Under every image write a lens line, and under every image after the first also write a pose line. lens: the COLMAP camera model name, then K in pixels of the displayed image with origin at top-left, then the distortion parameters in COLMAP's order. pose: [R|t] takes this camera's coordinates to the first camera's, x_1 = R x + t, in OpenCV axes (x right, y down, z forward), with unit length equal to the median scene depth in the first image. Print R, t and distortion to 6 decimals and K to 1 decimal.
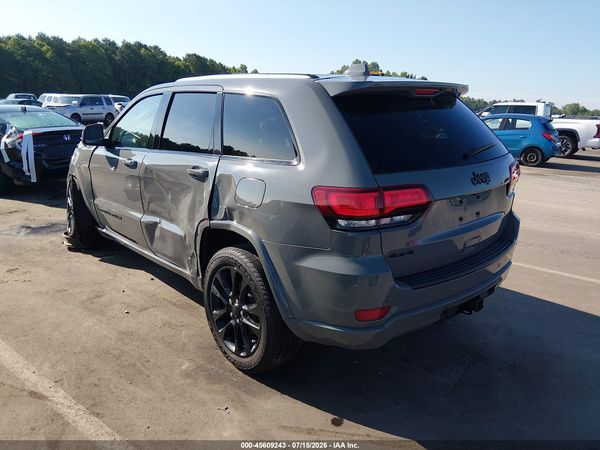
lens RADIAL K [[454.2, 0, 300.0], [0, 454.2, 225.0], [0, 0, 1]] dist [0.059293, -0.092642]
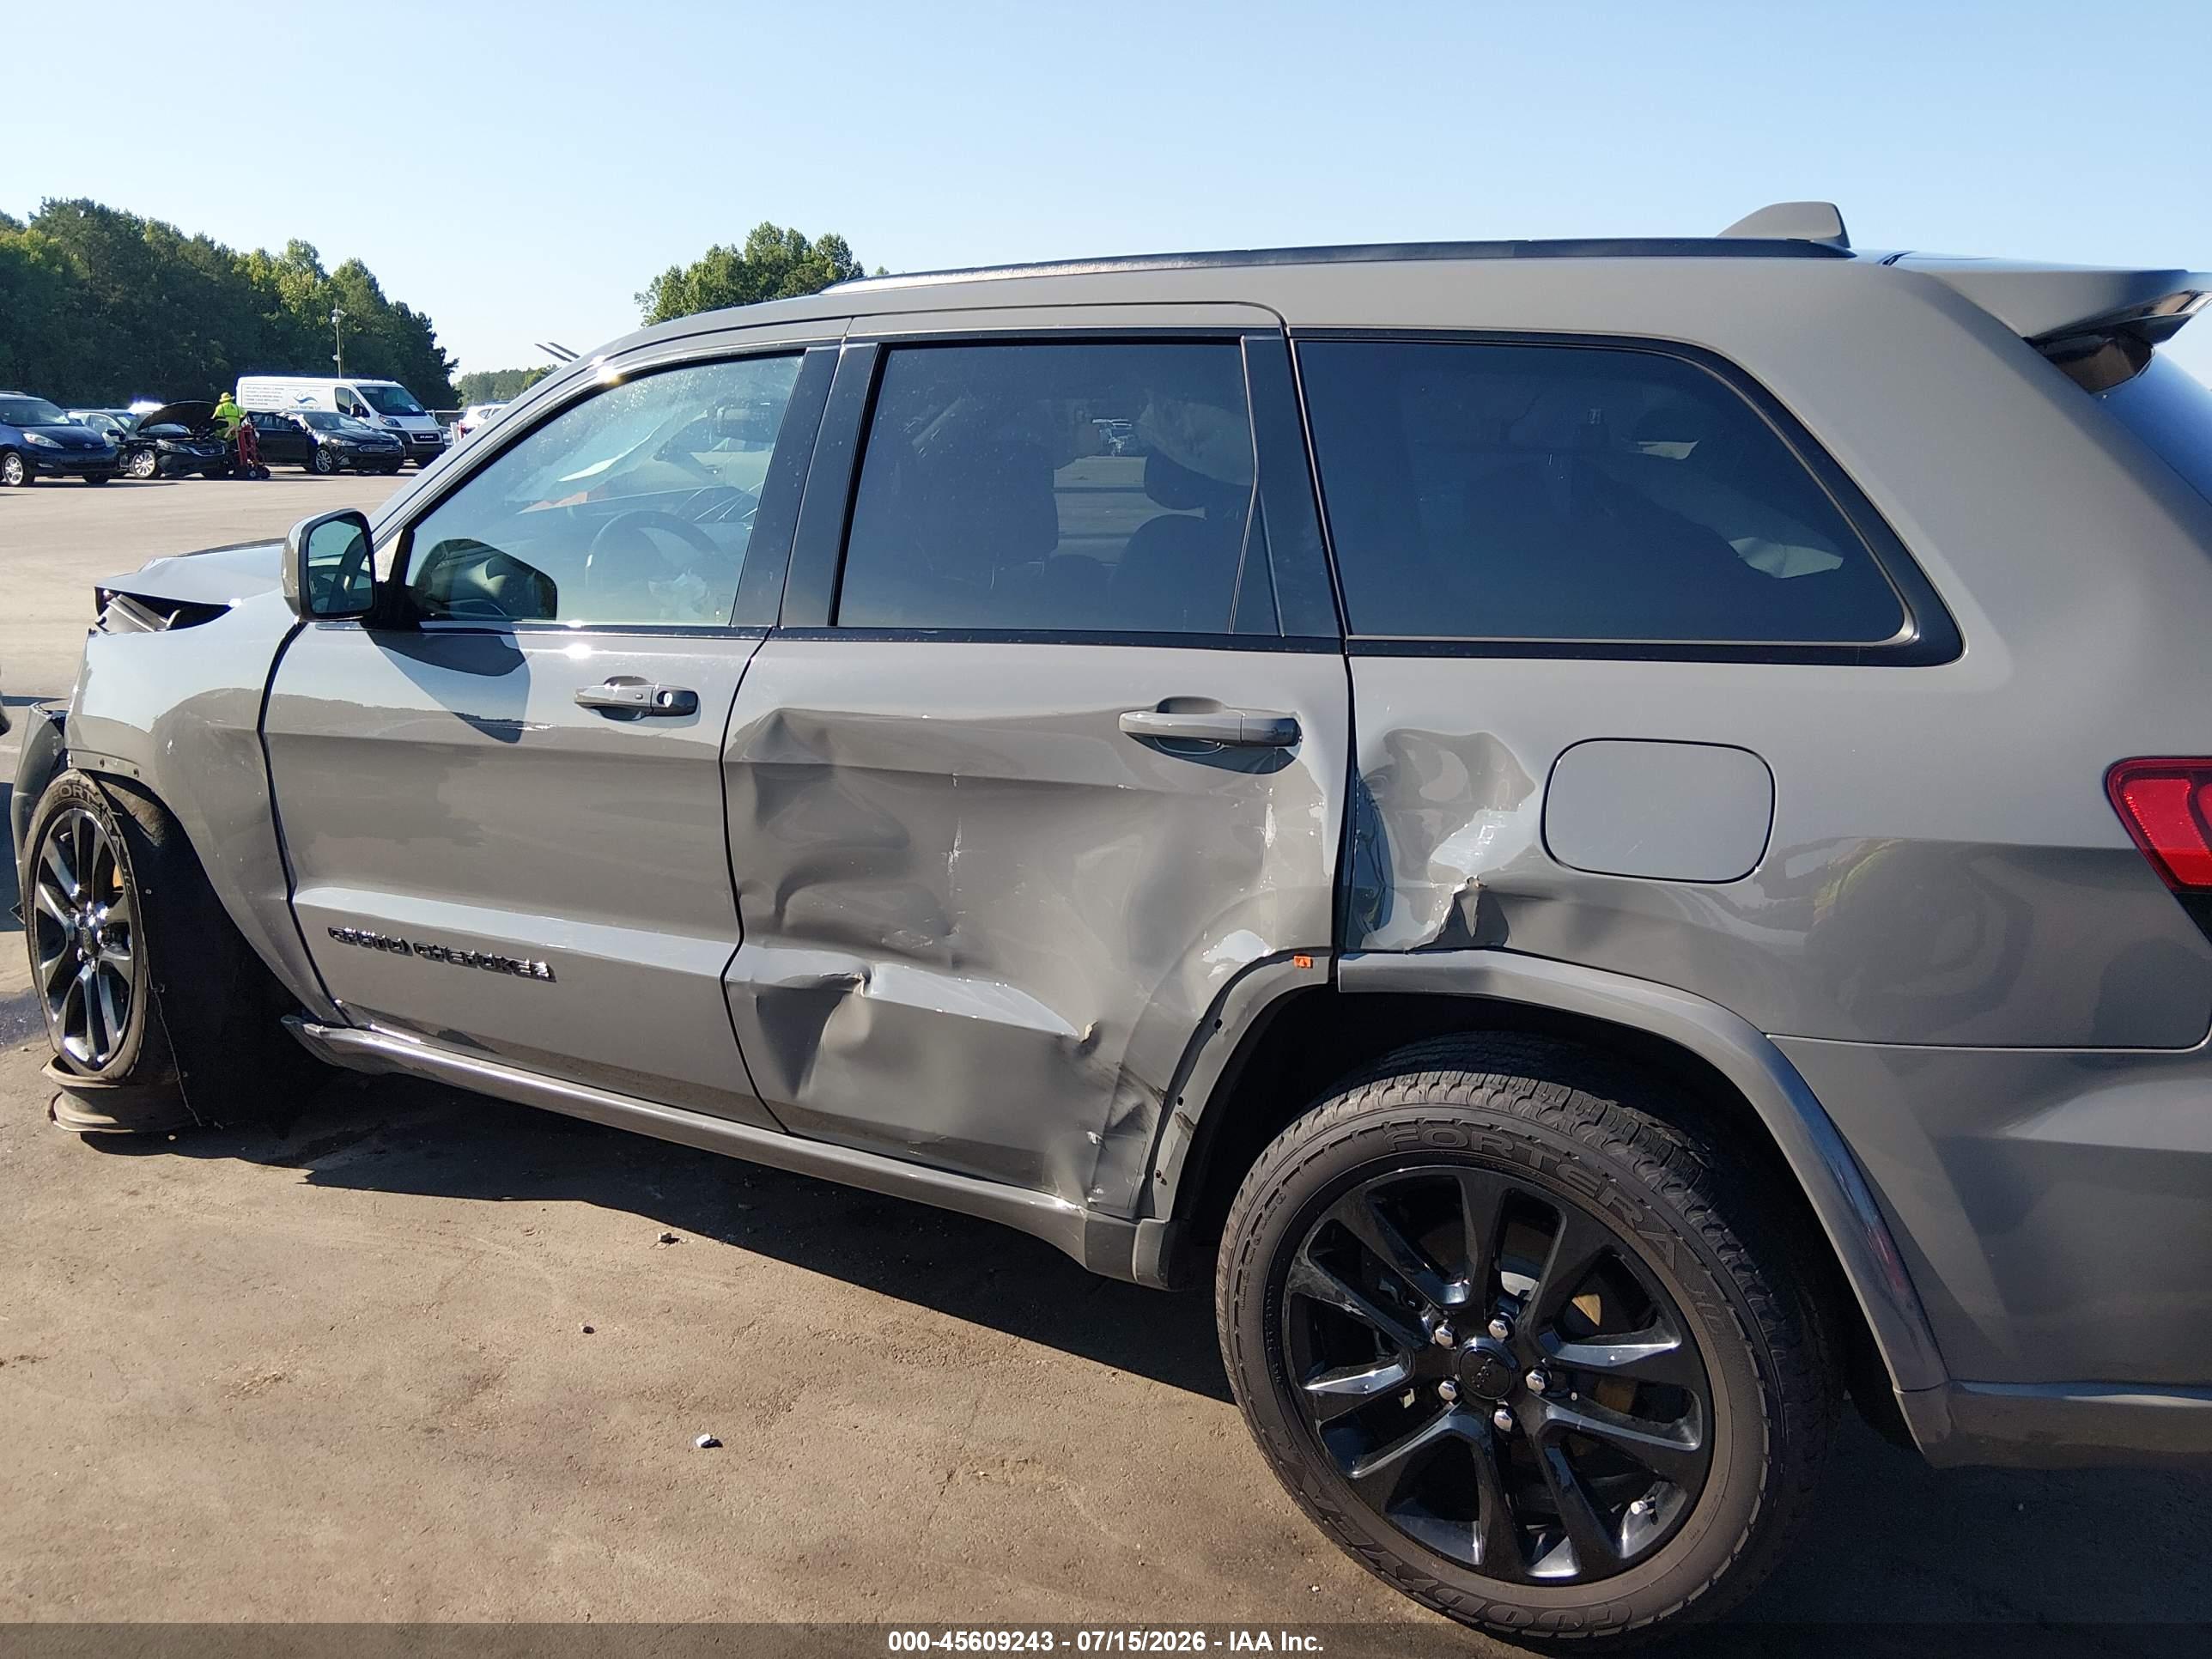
lens RADIAL K [[1674.3, 0, 1106.0], [0, 1674.3, 829.5], [0, 0, 1]] dist [0.059293, -0.092642]
pose [[0.953164, -0.096562, 0.286627, -0.487983], [0.097739, 0.995159, 0.010235, -0.081704], [-0.286228, 0.018259, 0.957988, 0.291571]]
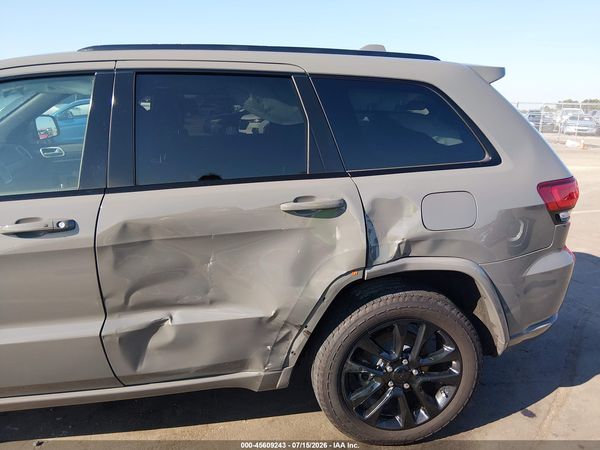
lens RADIAL K [[454.2, 0, 300.0], [0, 454.2, 225.0], [0, 0, 1]] dist [0.059293, -0.092642]
pose [[0.540211, -0.245018, 0.805071, -0.742037], [0.214743, 0.965139, 0.149639, -0.186345], [-0.813669, 0.092047, 0.573994, 0.659930]]
